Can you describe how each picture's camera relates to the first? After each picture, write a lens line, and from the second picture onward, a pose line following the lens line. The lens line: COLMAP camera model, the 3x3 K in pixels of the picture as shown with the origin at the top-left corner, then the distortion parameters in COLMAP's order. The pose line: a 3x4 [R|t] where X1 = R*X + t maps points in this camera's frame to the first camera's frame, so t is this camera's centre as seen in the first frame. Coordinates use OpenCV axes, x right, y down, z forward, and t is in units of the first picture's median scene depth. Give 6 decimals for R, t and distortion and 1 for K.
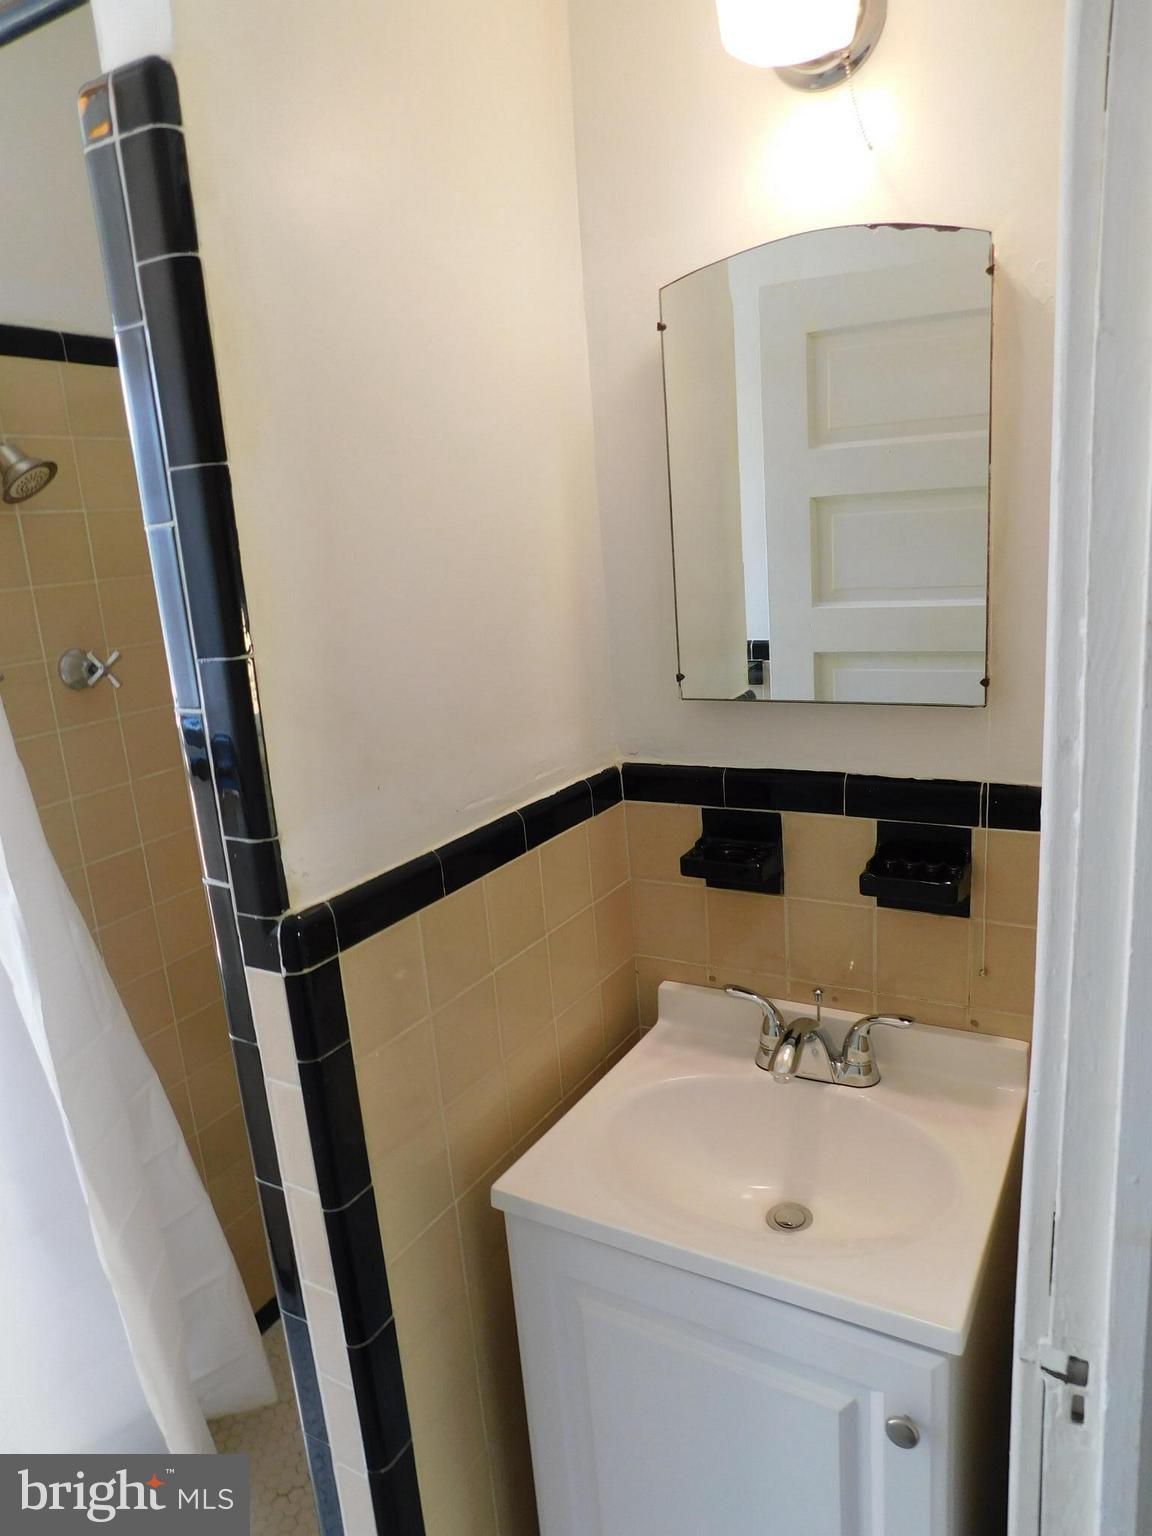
lens RADIAL K [[1041.6, 0, 613.5], [0, 1041.6, 763.1], [0, 0, 1]] dist [-0.075092, 0.058330]
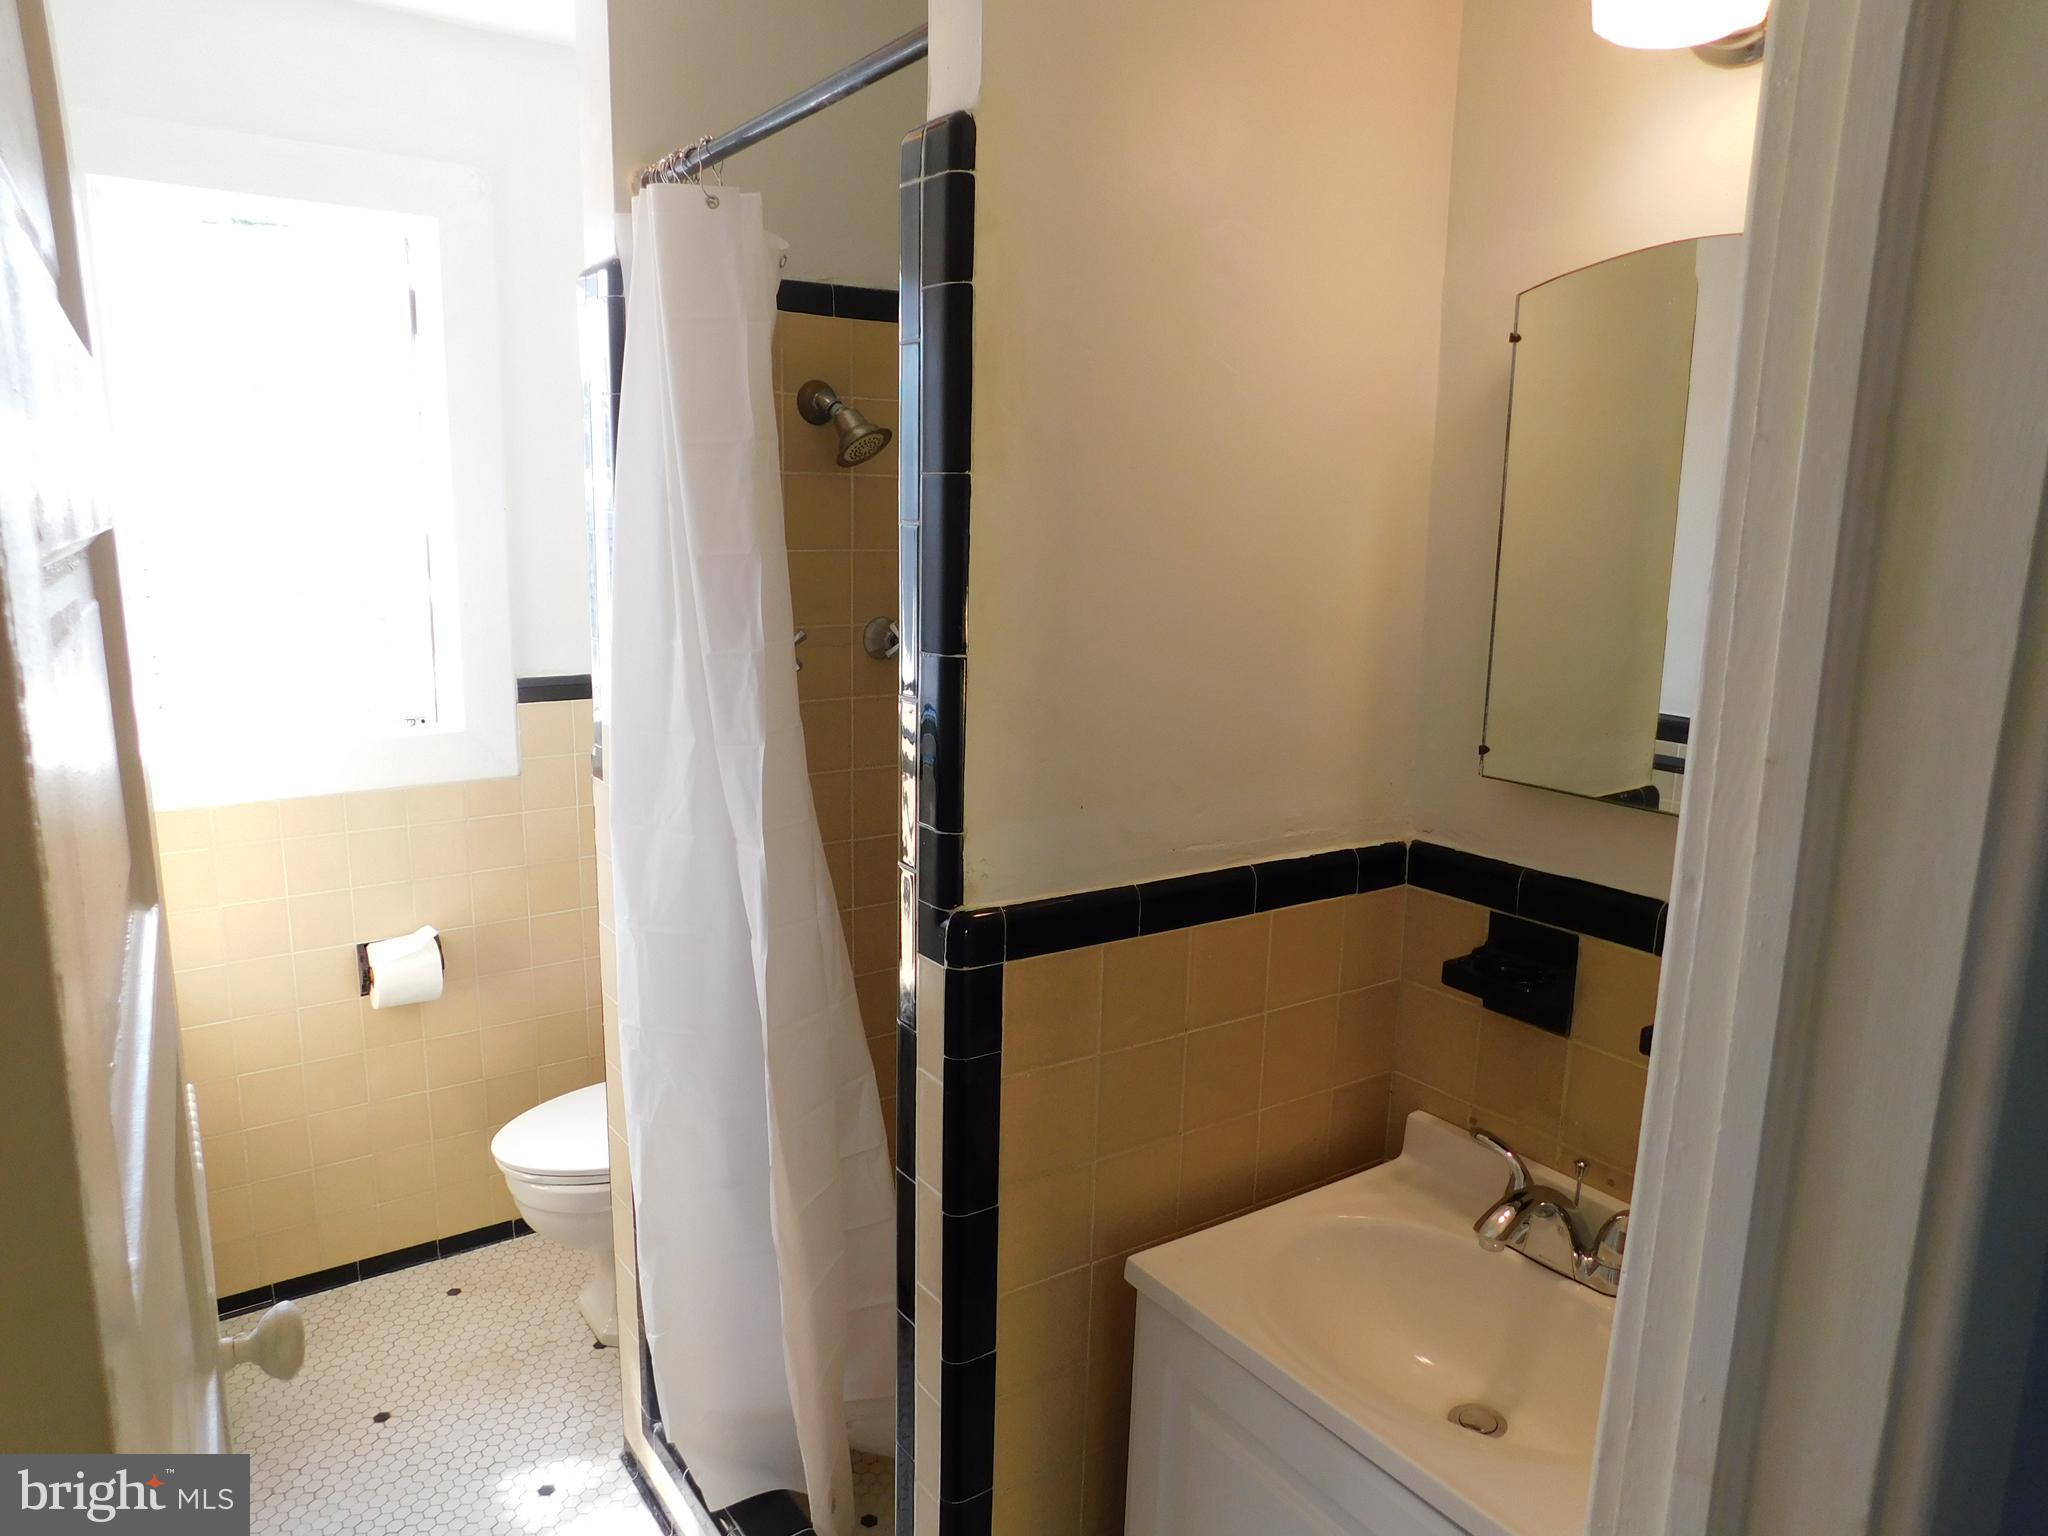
lens RADIAL K [[1388.8, 0, 1024.0], [0, 1388.8, 768.0], [0, 0, 1]] dist [-0.075092, 0.058330]
pose [[0.896148, 0.170459, -0.409709, 0.197534], [-0.183469, 0.982996, 0.007676, -0.009236], [0.404051, 0.068290, 0.912184, -0.163527]]
